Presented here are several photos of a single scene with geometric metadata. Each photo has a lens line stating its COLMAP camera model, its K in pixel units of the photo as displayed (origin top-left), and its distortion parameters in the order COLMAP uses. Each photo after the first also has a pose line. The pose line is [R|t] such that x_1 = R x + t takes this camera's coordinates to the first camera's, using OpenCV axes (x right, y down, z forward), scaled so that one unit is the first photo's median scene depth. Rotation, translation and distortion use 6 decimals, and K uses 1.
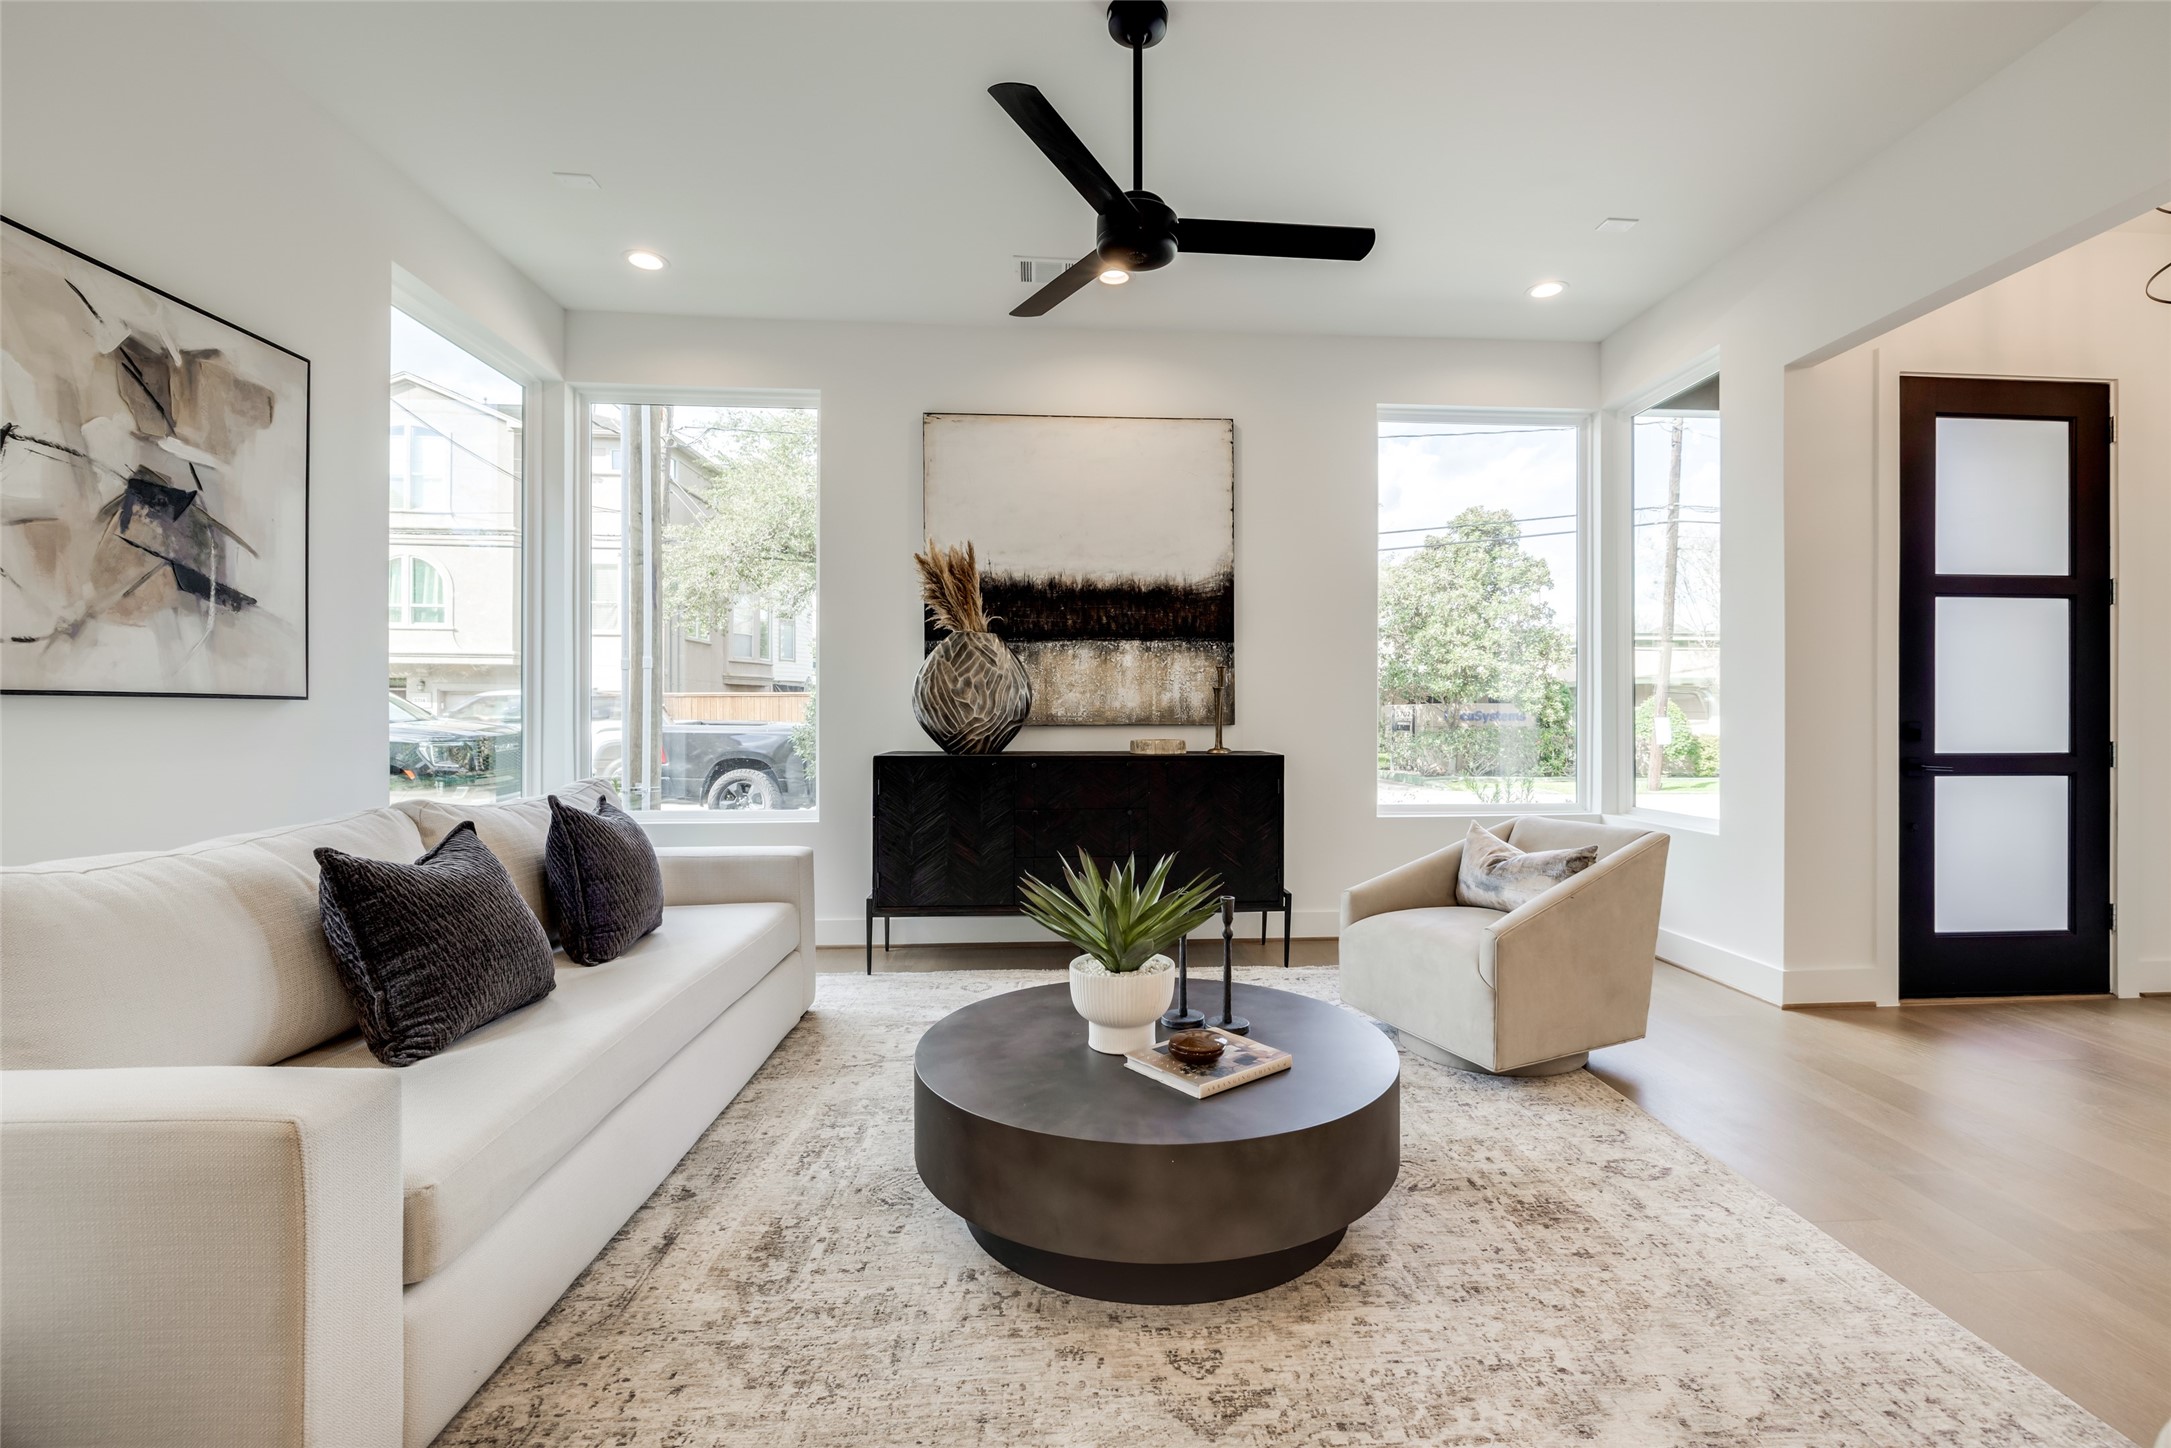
lens RADIAL K [[925.5, 0, 1071.6], [0, 925.5, 719.2], [0, 0, 1]] dist [0.001215, -0.000219]
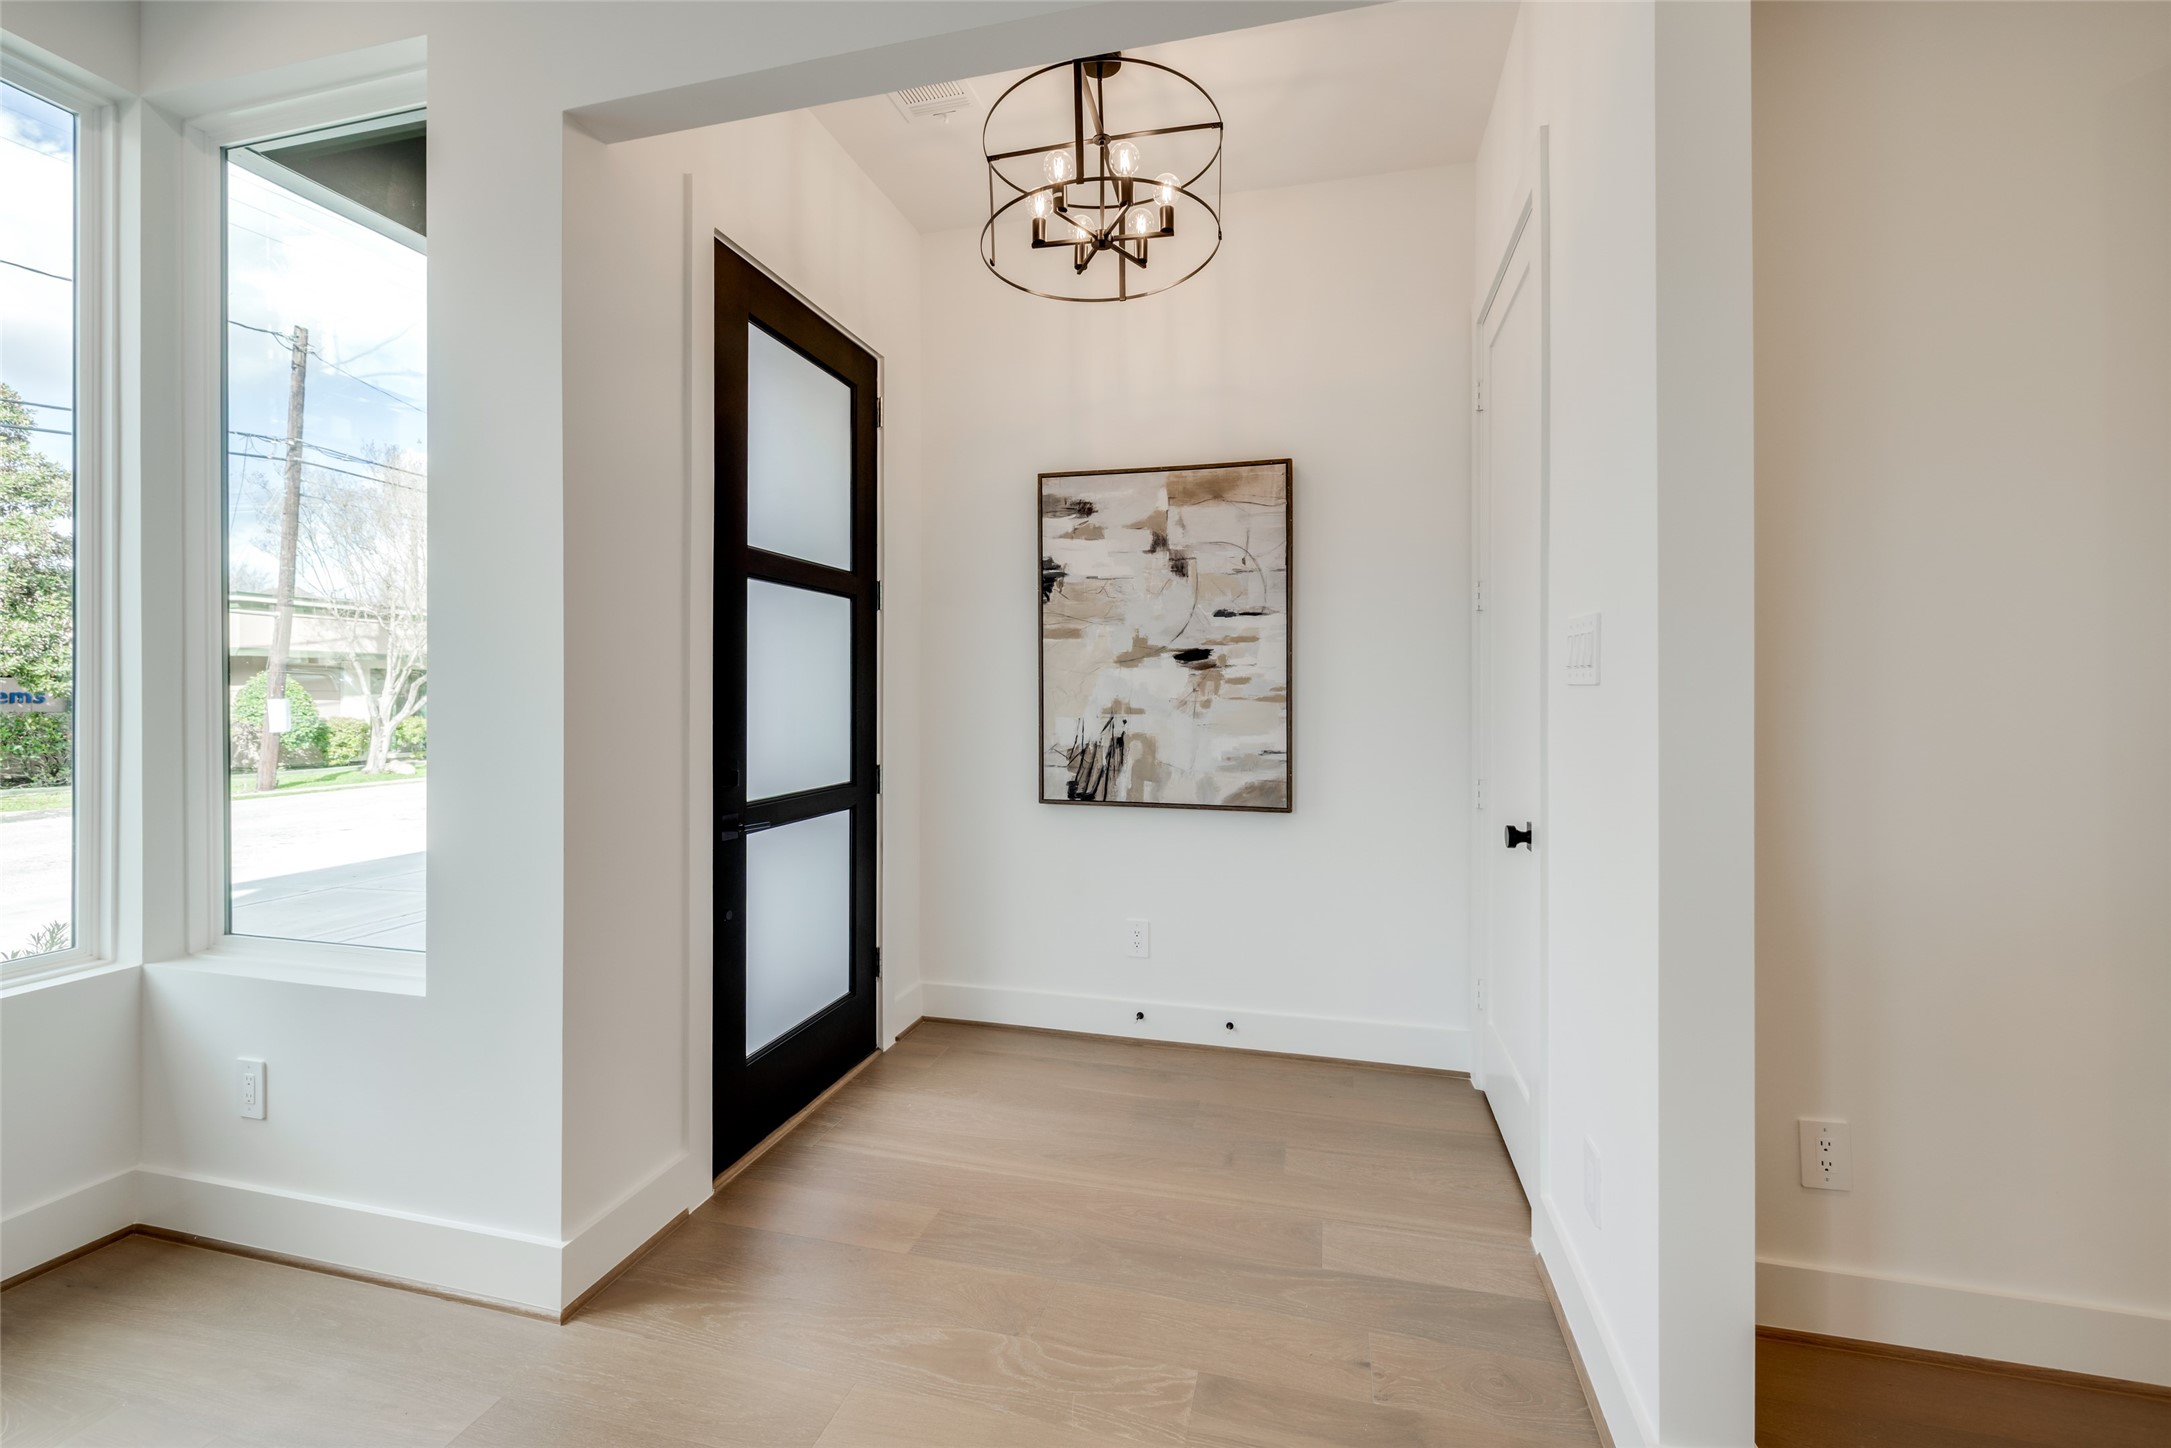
lens RADIAL K [[871.0, 0, 1114.0], [0, 871.0, 680.2], [0, 0, 1]] dist [0.000195, -0.000399]
pose [[0.234288, 0.005941, 0.972149, 0.257078], [0.004471, 0.999964, -0.007189, -0.035563], [-0.972157, 0.006031, 0.234253, 0.415456]]
